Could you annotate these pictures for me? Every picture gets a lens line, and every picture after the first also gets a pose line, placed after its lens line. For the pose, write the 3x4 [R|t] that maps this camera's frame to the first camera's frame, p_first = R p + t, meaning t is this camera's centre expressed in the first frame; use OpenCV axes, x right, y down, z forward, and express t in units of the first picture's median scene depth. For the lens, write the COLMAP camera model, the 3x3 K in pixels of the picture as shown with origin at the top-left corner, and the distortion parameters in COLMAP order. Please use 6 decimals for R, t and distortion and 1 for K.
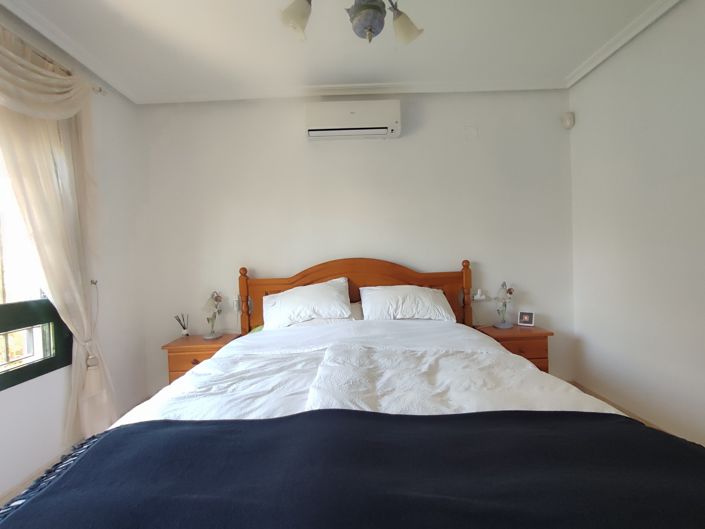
lens RADIAL K [[320.8, 0, 352.5], [0, 320.8, 264.5], [0, 0, 1]] dist [-0.051861, 0.034449]
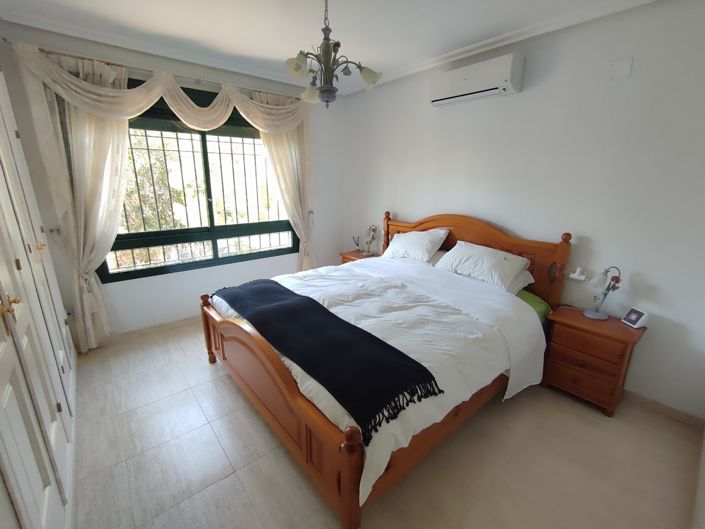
lens RADIAL K [[320.8, 0, 352.5], [0, 320.8, 264.5], [0, 0, 1]] dist [-0.051861, 0.034449]
pose [[0.636124, 0.240907, -0.733014, 0.877294], [-0.047396, 0.960415, 0.274511, -0.195608], [0.770129, -0.139881, 0.622361, -0.045493]]
